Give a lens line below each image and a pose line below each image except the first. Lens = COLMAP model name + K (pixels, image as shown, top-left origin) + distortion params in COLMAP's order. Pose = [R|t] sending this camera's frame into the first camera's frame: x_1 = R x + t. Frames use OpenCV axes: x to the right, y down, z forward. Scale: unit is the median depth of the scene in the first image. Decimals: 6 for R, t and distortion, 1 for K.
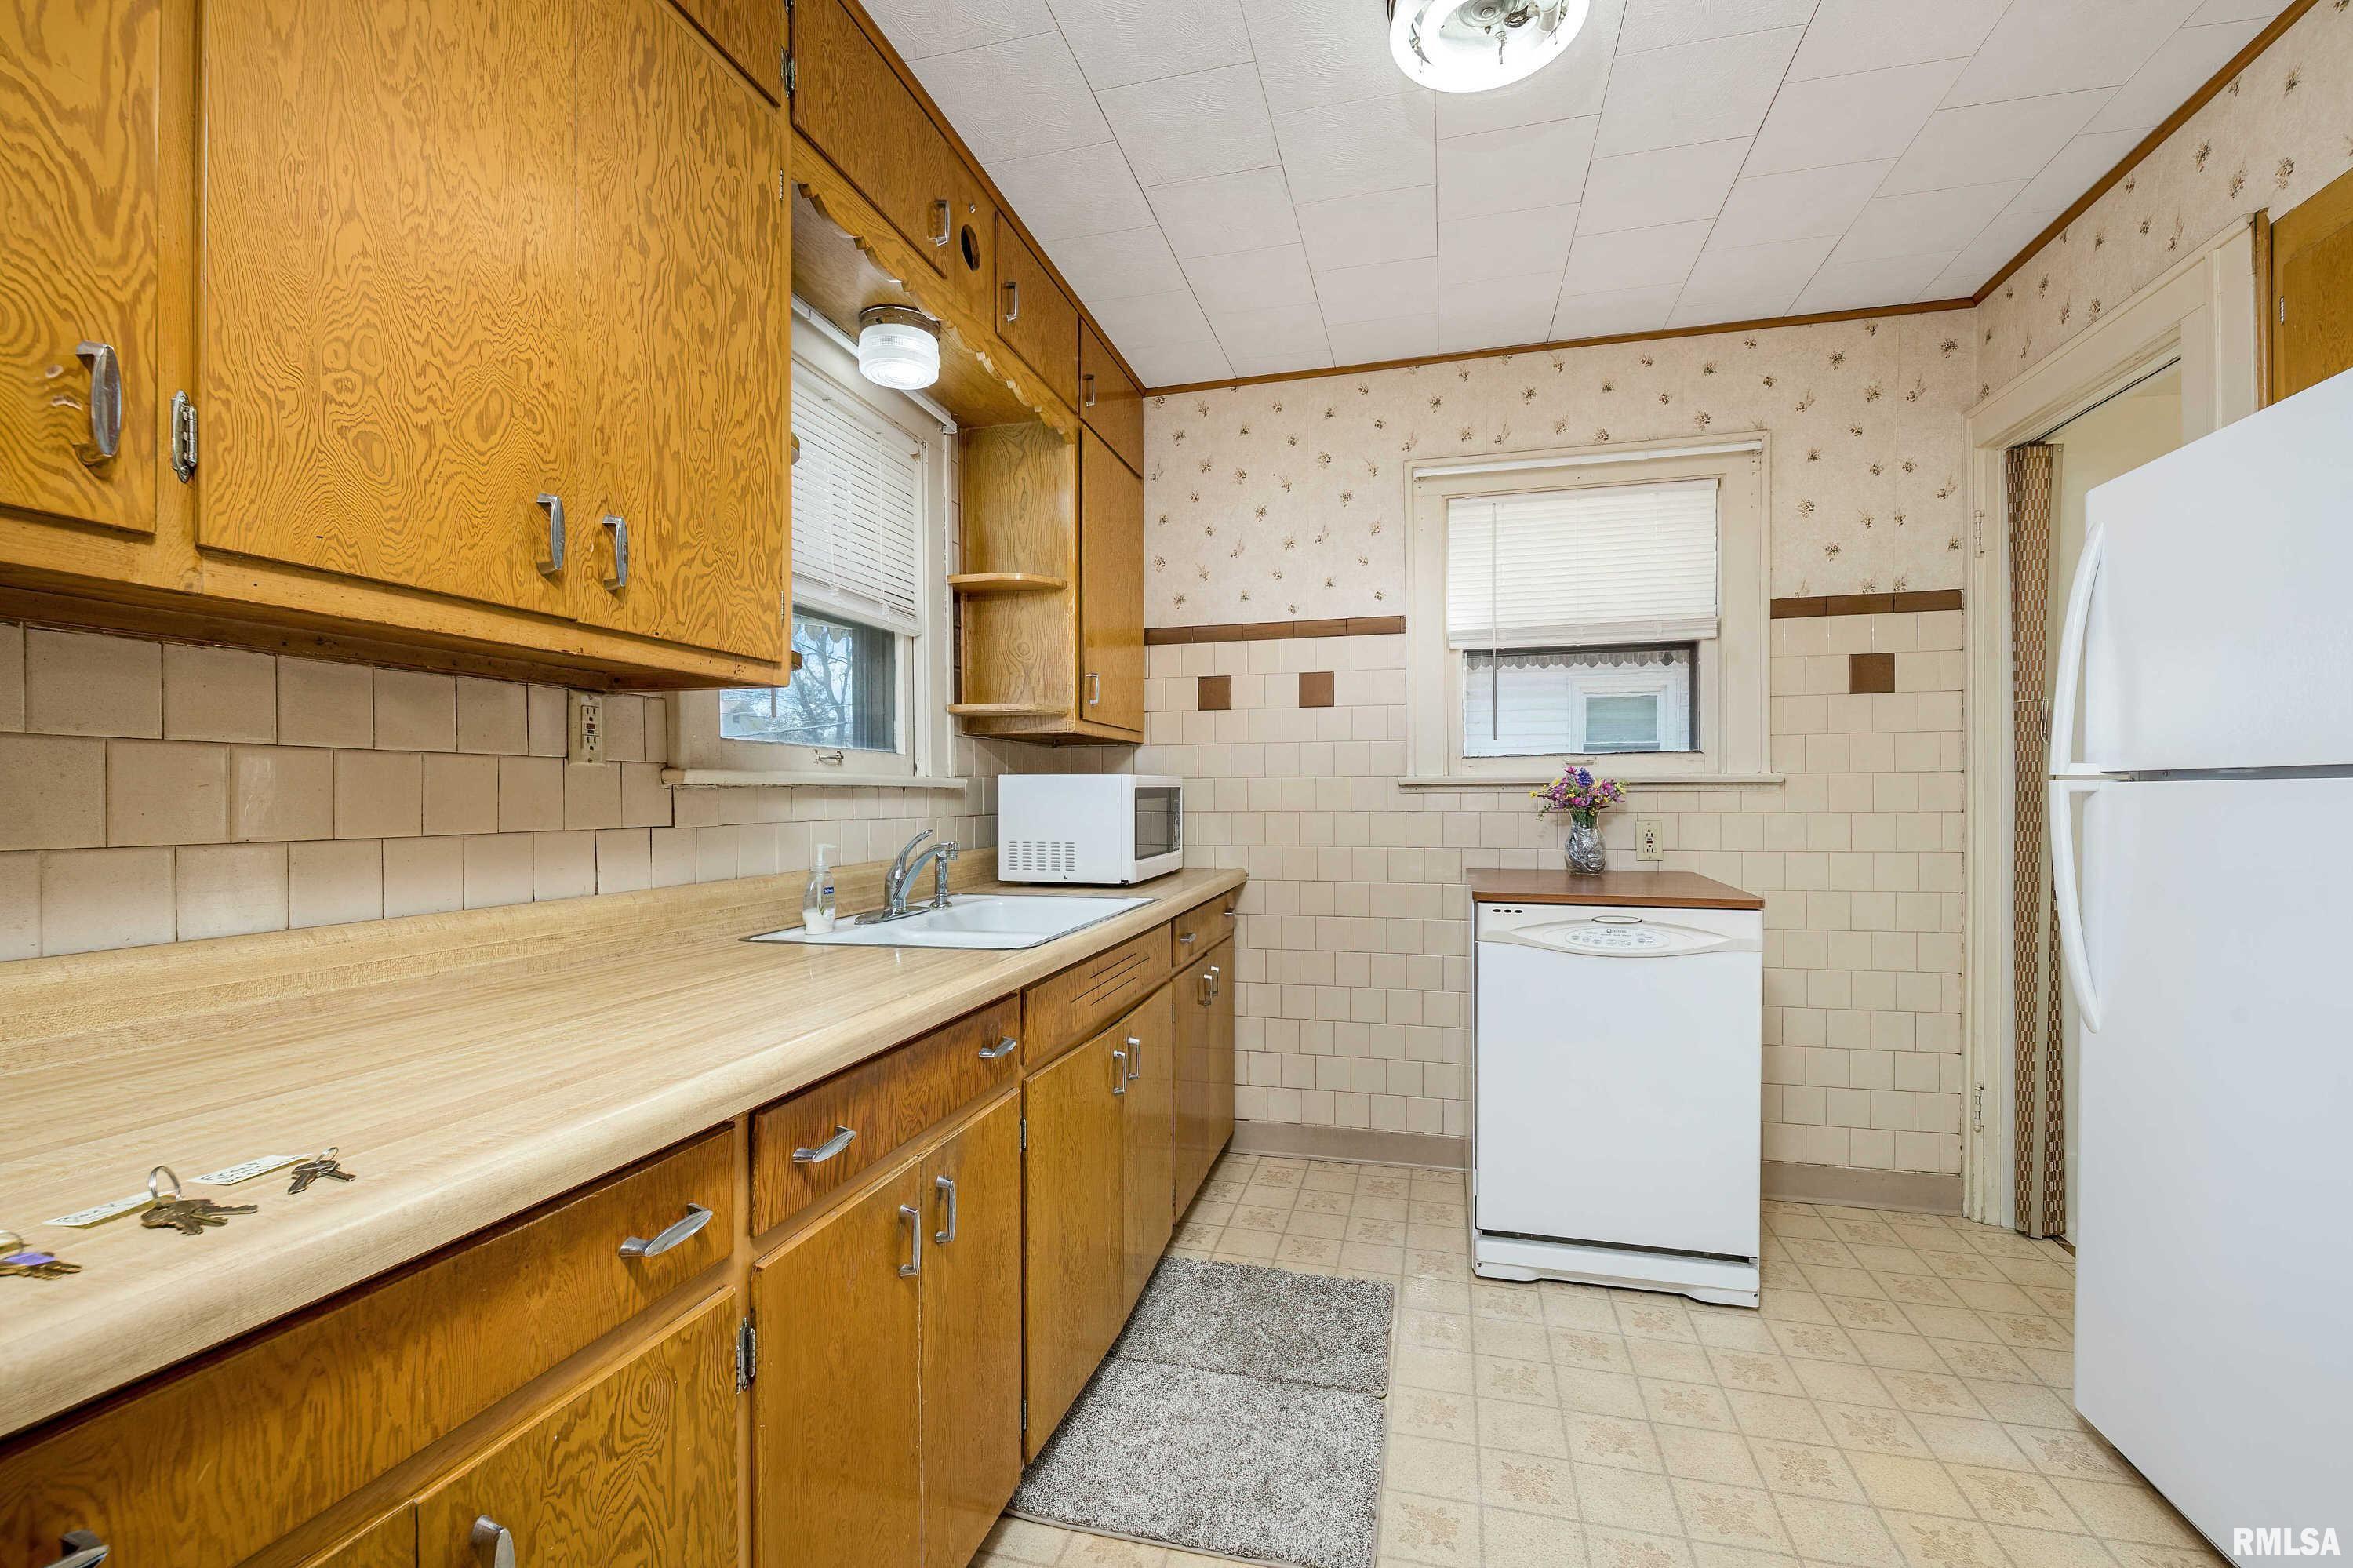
lens RADIAL K [[1028.5, 0, 1154.0], [0, 1028.5, 802.7], [0, 0, 1]] dist [0.000380, -0.007243]
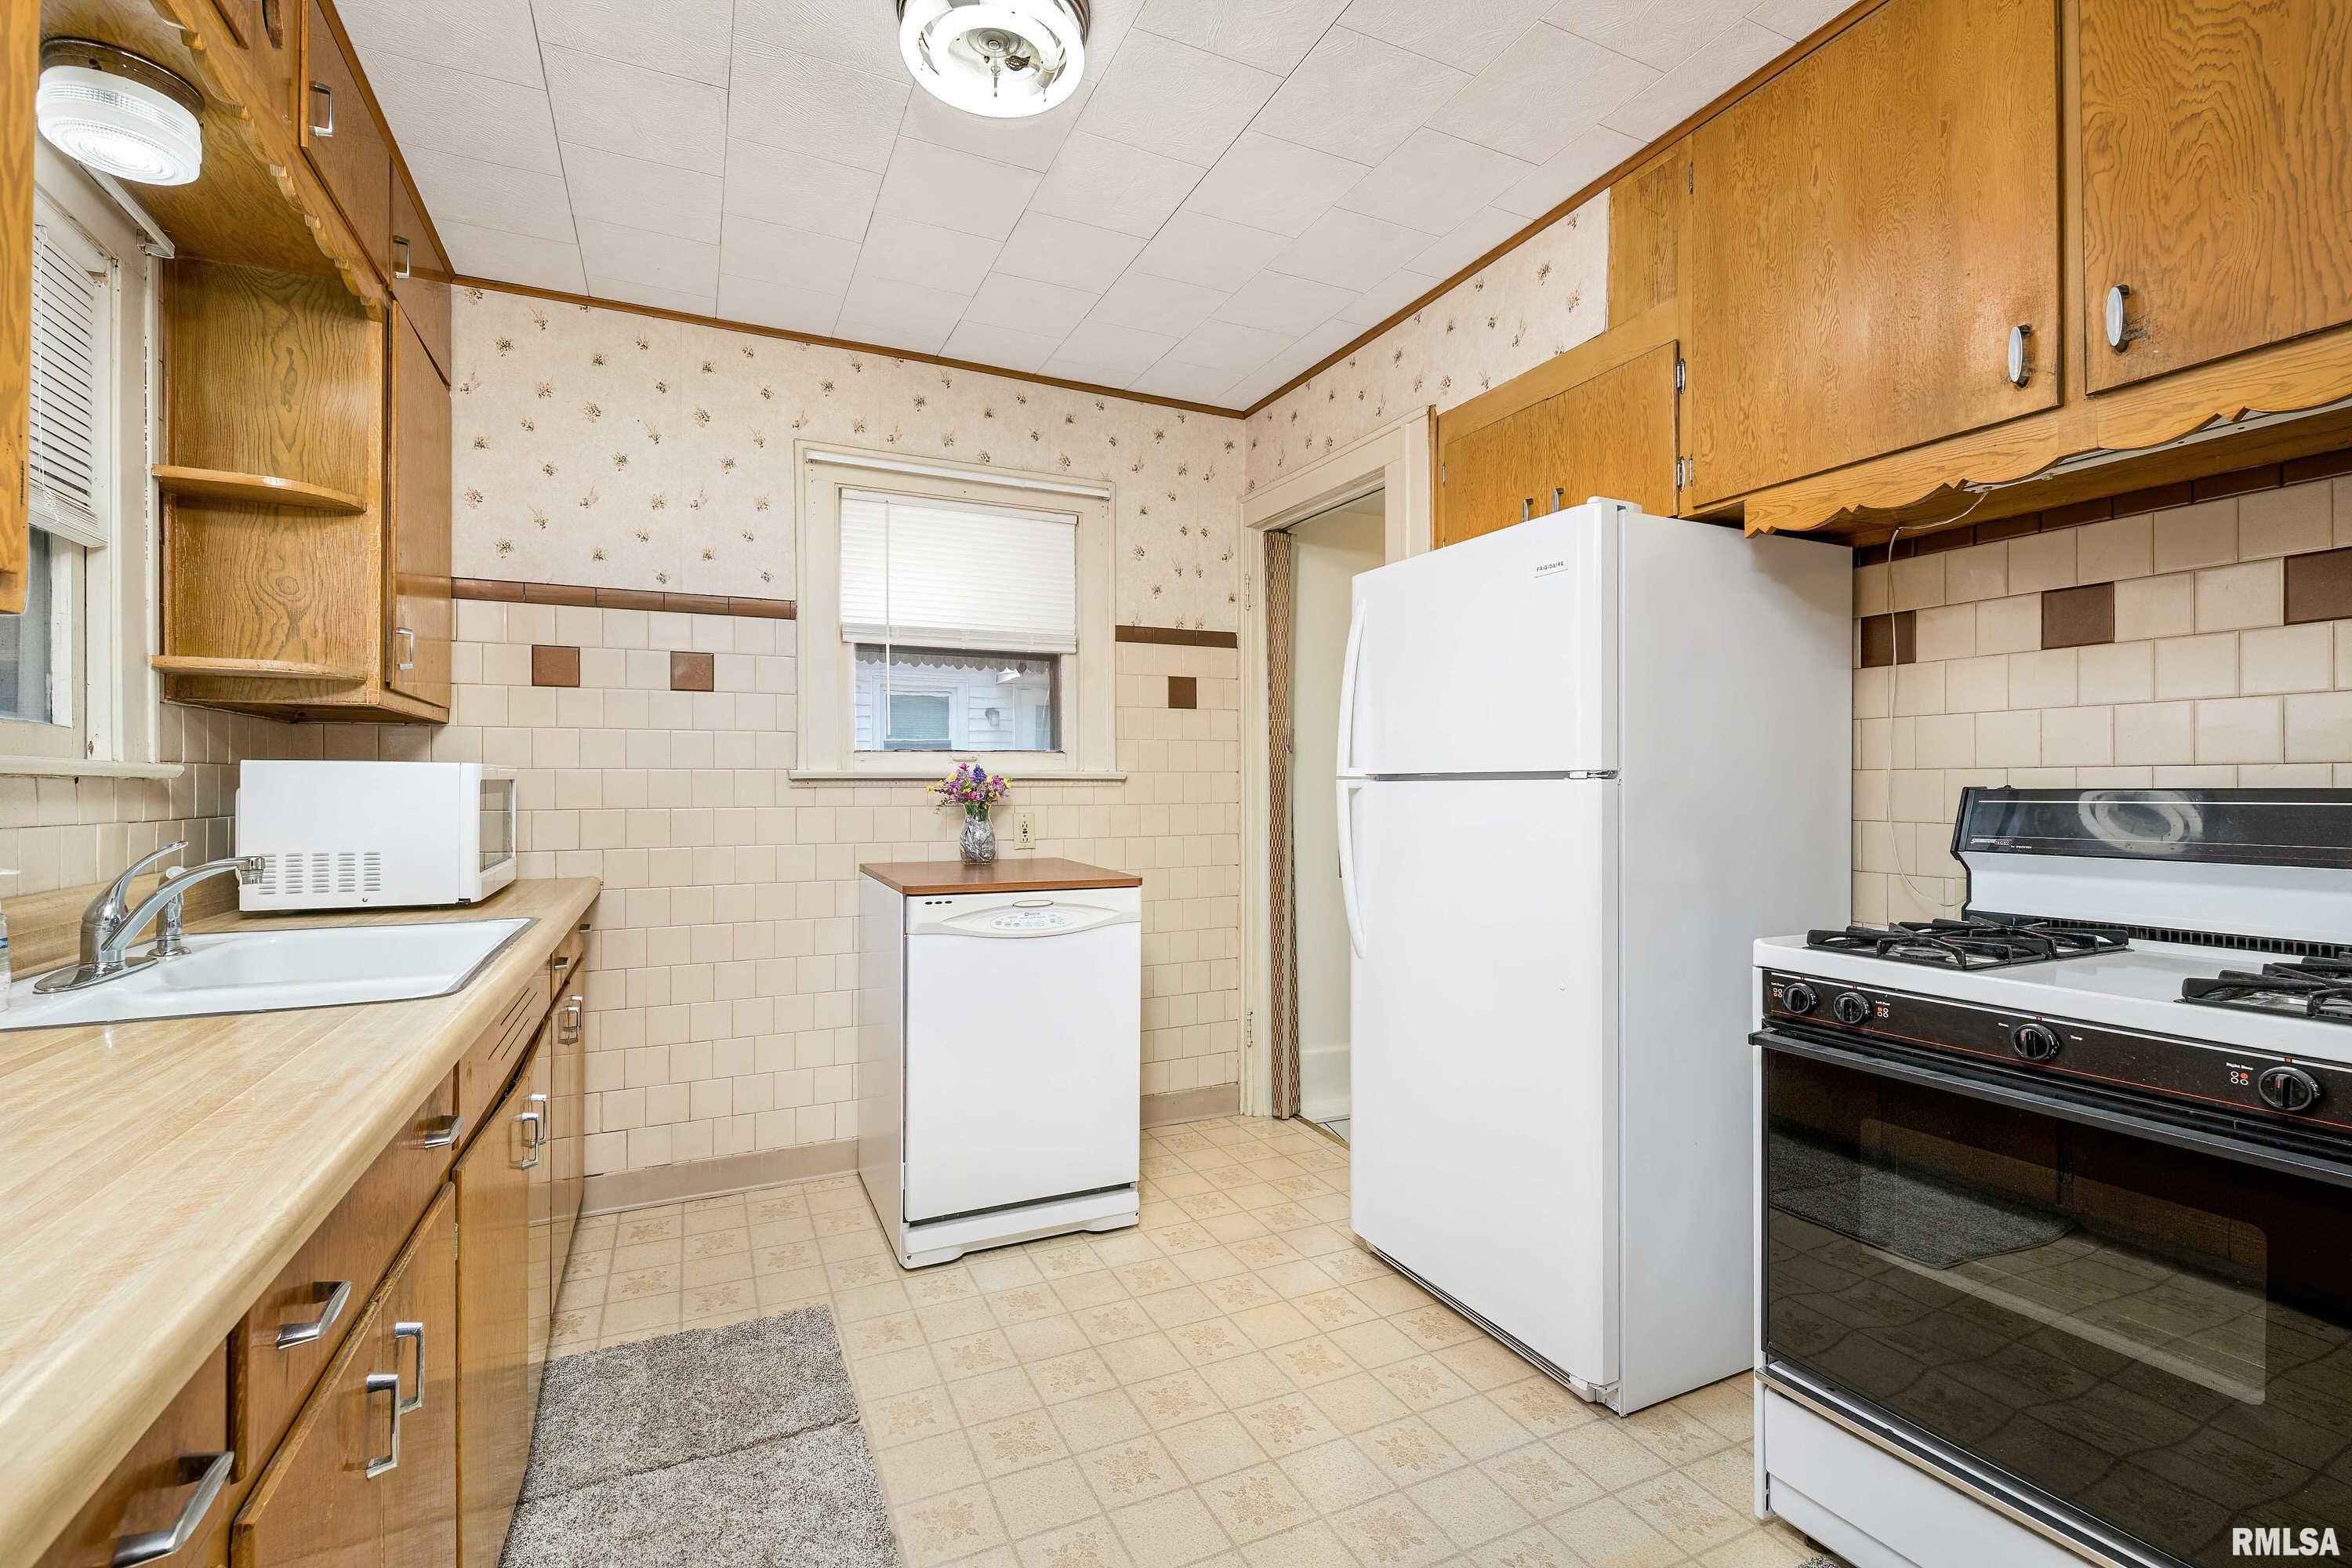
lens RADIAL K [[1042.4, 0, 1176.0], [0, 1042.4, 784.0], [0, 0, 1]] dist [0.005740, -0.009234]
pose [[0.755419, 0.004600, 0.655226, -0.142016], [0.003508, 0.999933, -0.011063, -0.000850], [-0.655233, 0.010656, 0.755352, 0.049302]]
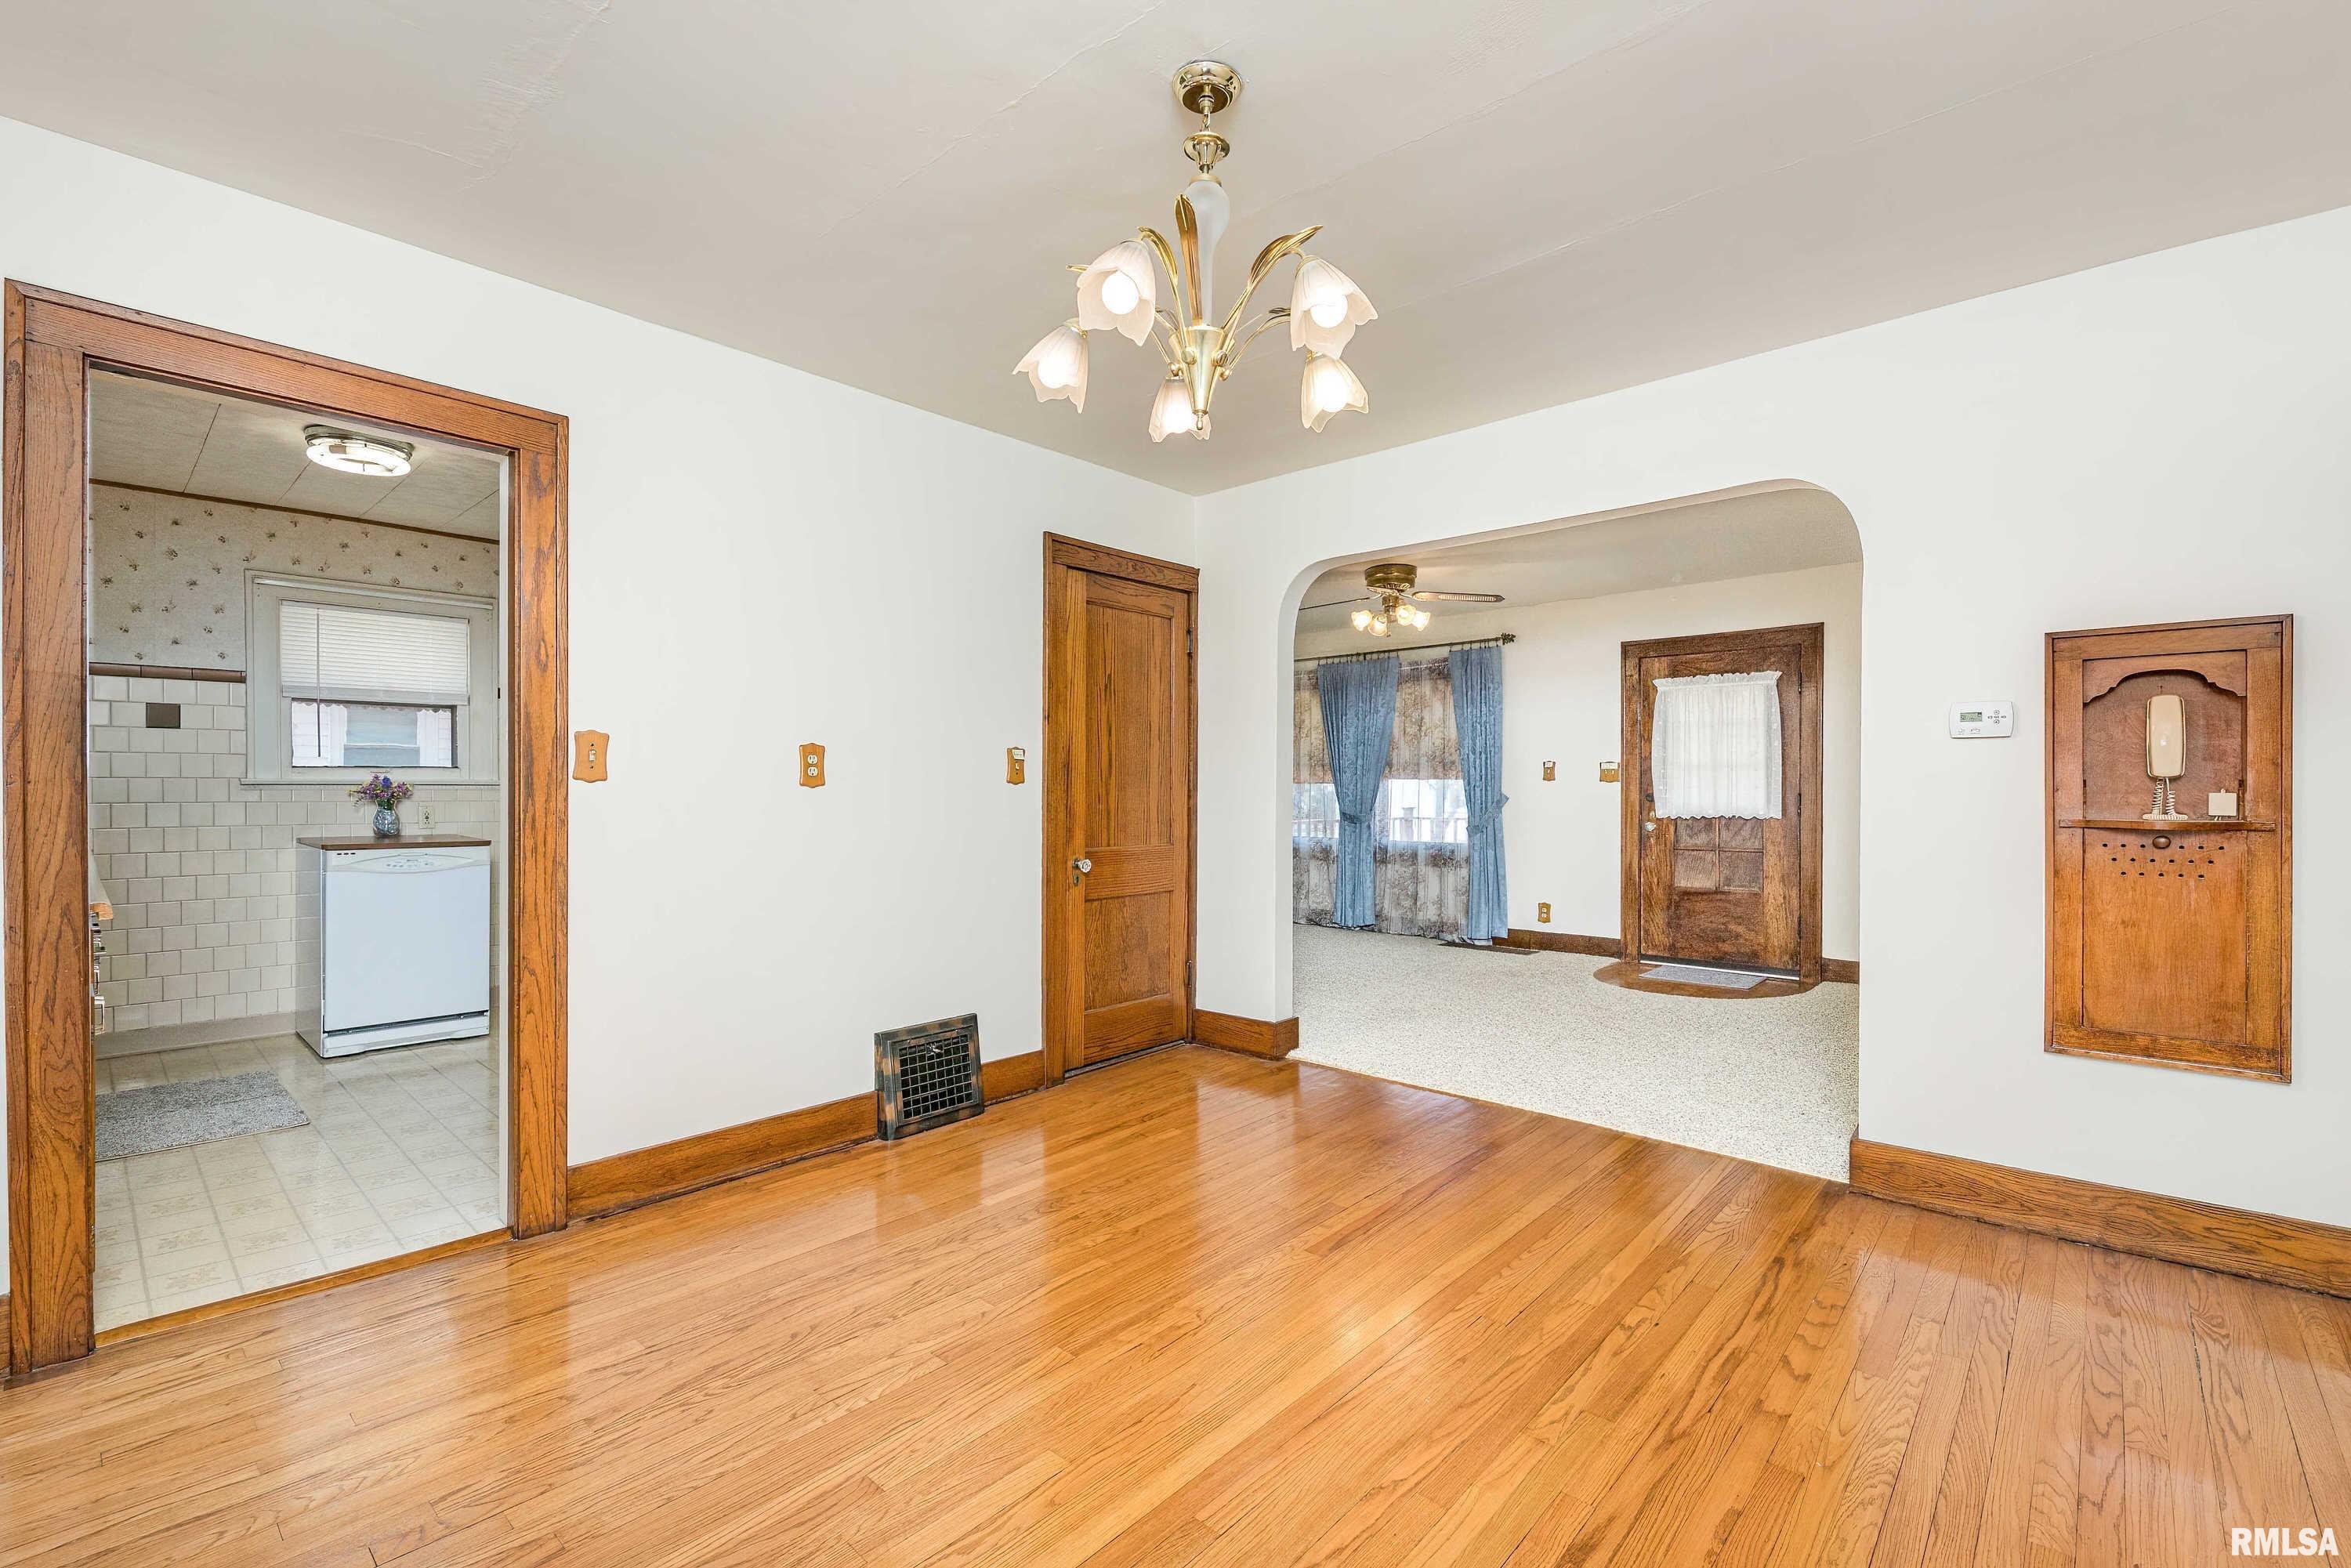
lens RADIAL K [[1020.7, 0, 1187.5], [0, 1020.7, 786.2], [0, 0, 1]] dist [0.000775, -0.008331]
pose [[0.441743, 0.000168, 0.897141, -0.555495], [0.005383, 0.999981, -0.002838, -0.004501], [-0.897125, 0.006083, 0.441734, -1.029617]]
